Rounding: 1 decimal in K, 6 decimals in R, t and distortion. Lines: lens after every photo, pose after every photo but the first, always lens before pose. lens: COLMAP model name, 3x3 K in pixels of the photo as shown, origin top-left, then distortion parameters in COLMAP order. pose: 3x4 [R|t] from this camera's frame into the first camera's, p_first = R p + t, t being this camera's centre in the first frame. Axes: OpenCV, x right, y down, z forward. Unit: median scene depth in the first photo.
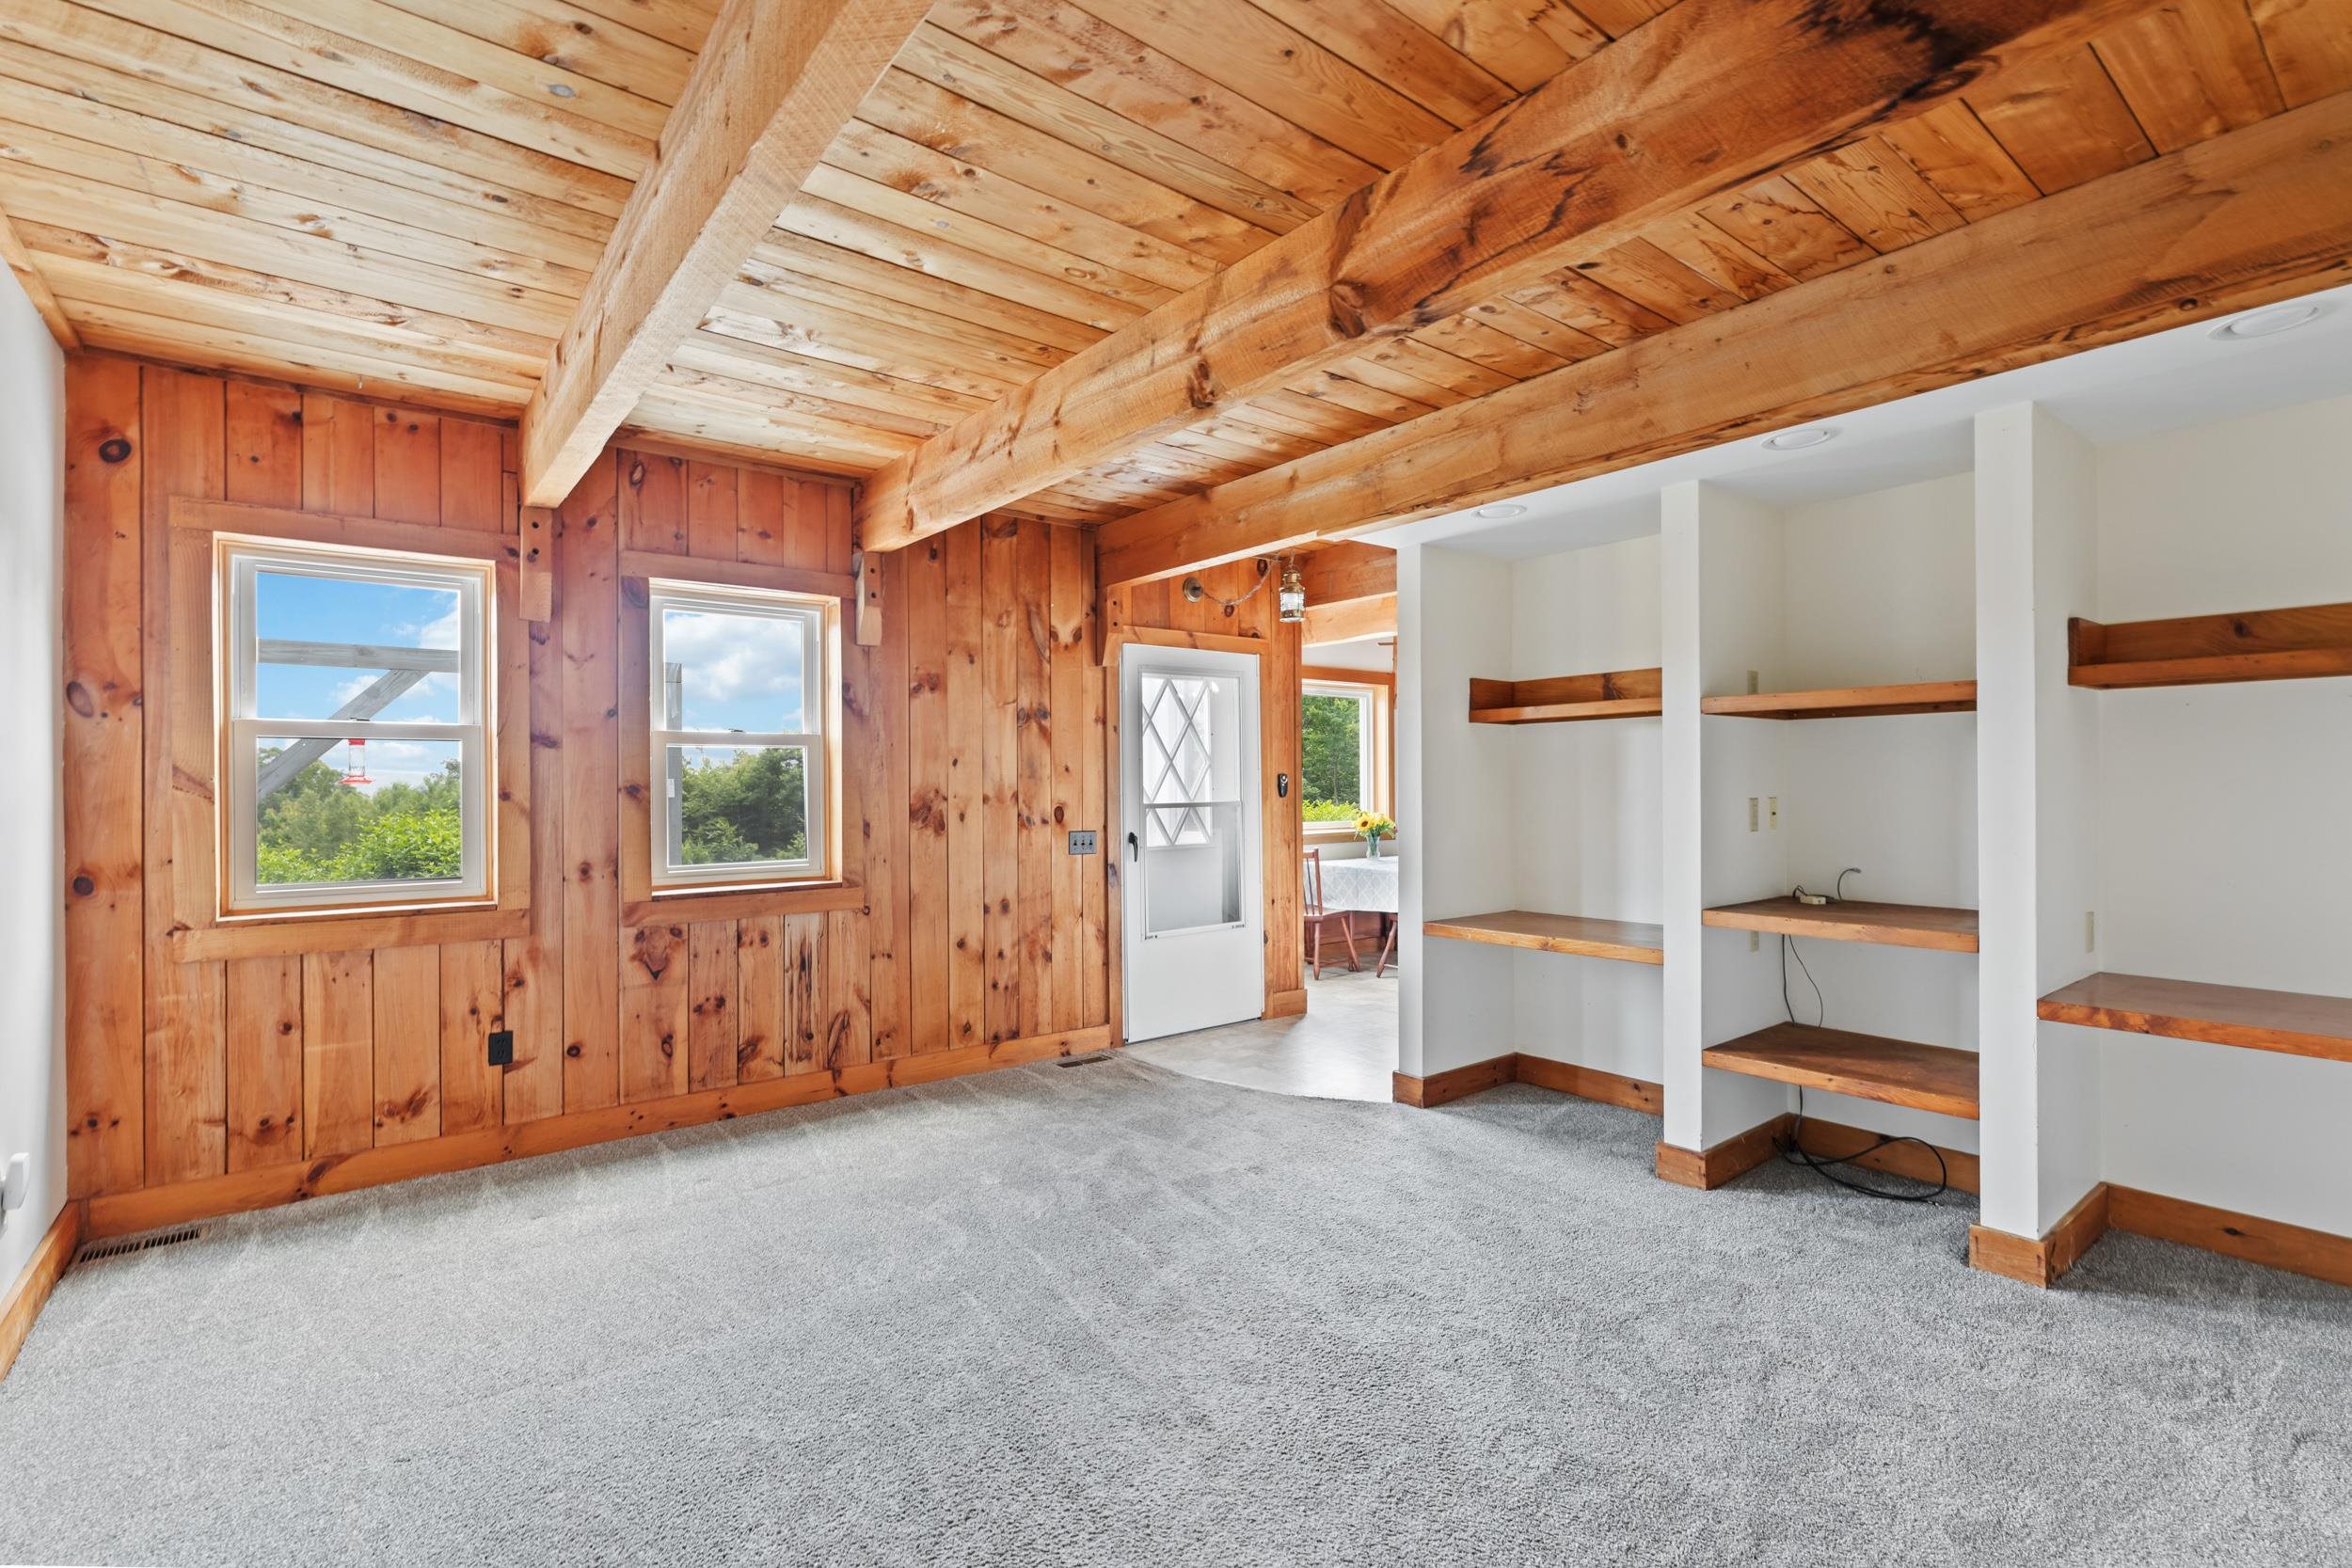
lens RADIAL K [[1054.6, 0, 1166.1], [0, 1054.6, 786.2], [0, 0, 1]] dist [0.002141, 0.000317]
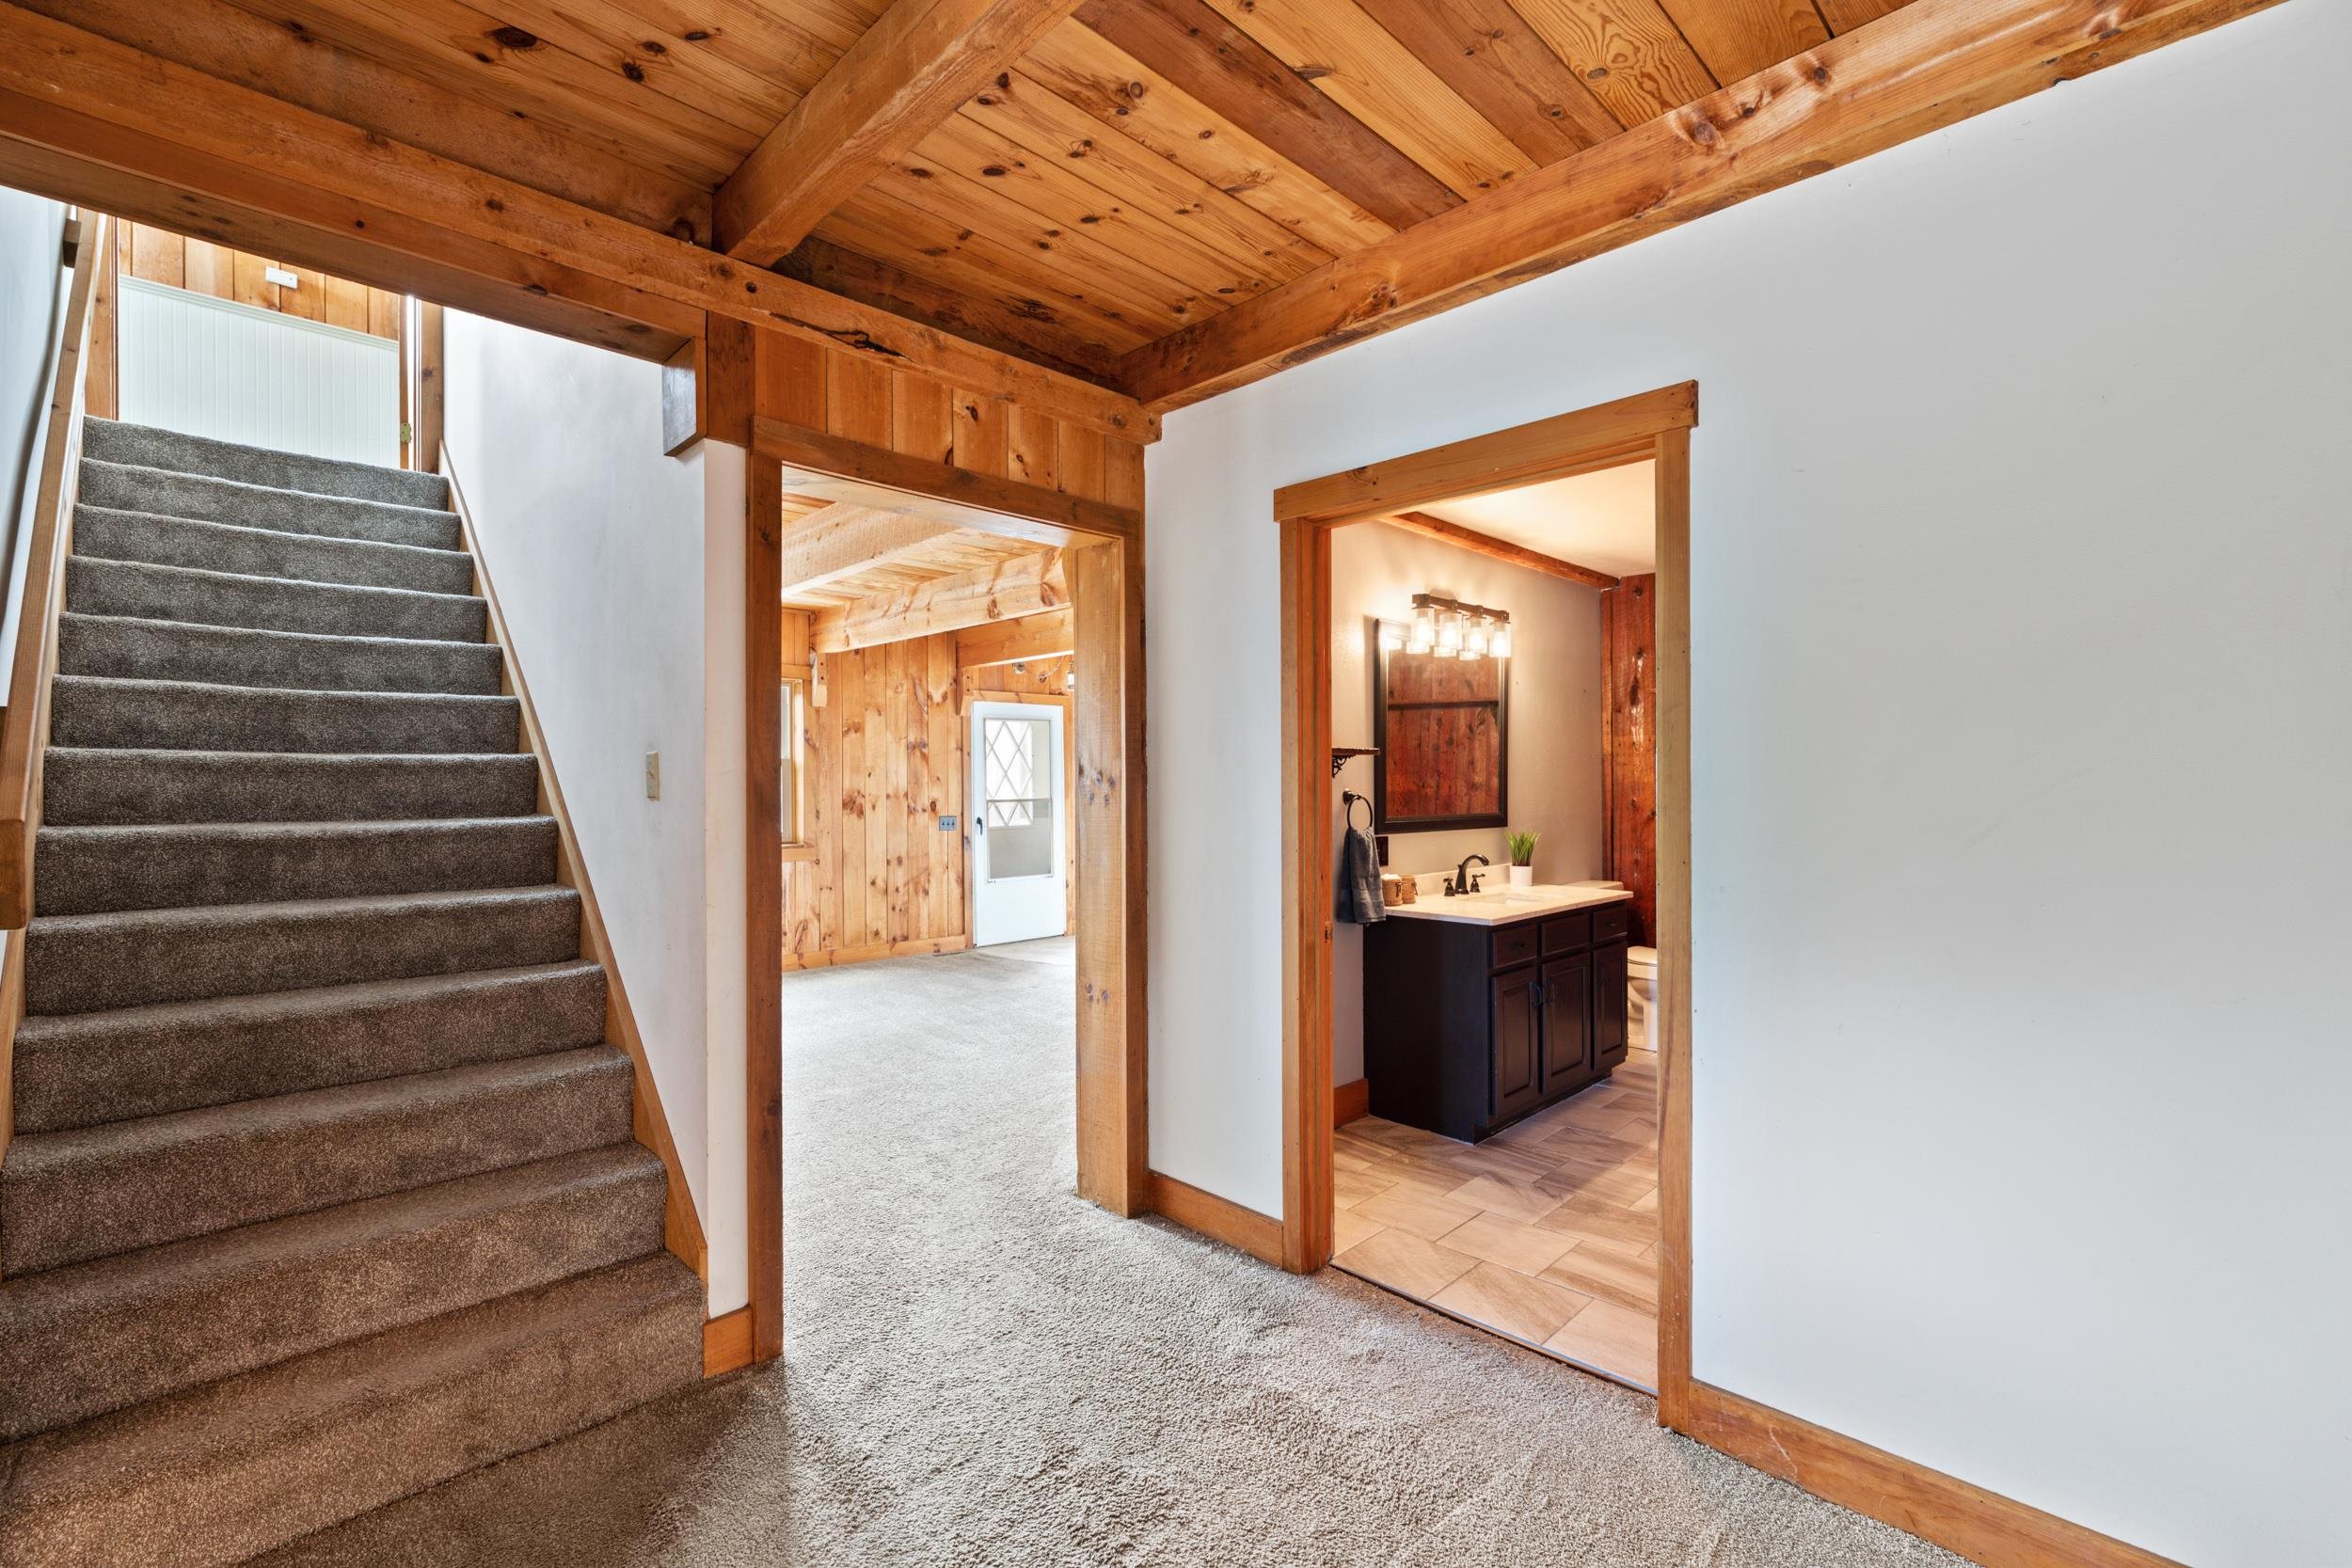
lens RADIAL K [[1054.6, 0, 1175.6], [0, 1054.6, 782.5], [0, 0, 1]] dist [0.002141, 0.000317]
pose [[0.993816, 0.000993, 0.111032, 0.094458], [-0.000530, 0.999991, -0.004197, -0.003468], [-0.111035, 0.004112, 0.993808, -0.699485]]
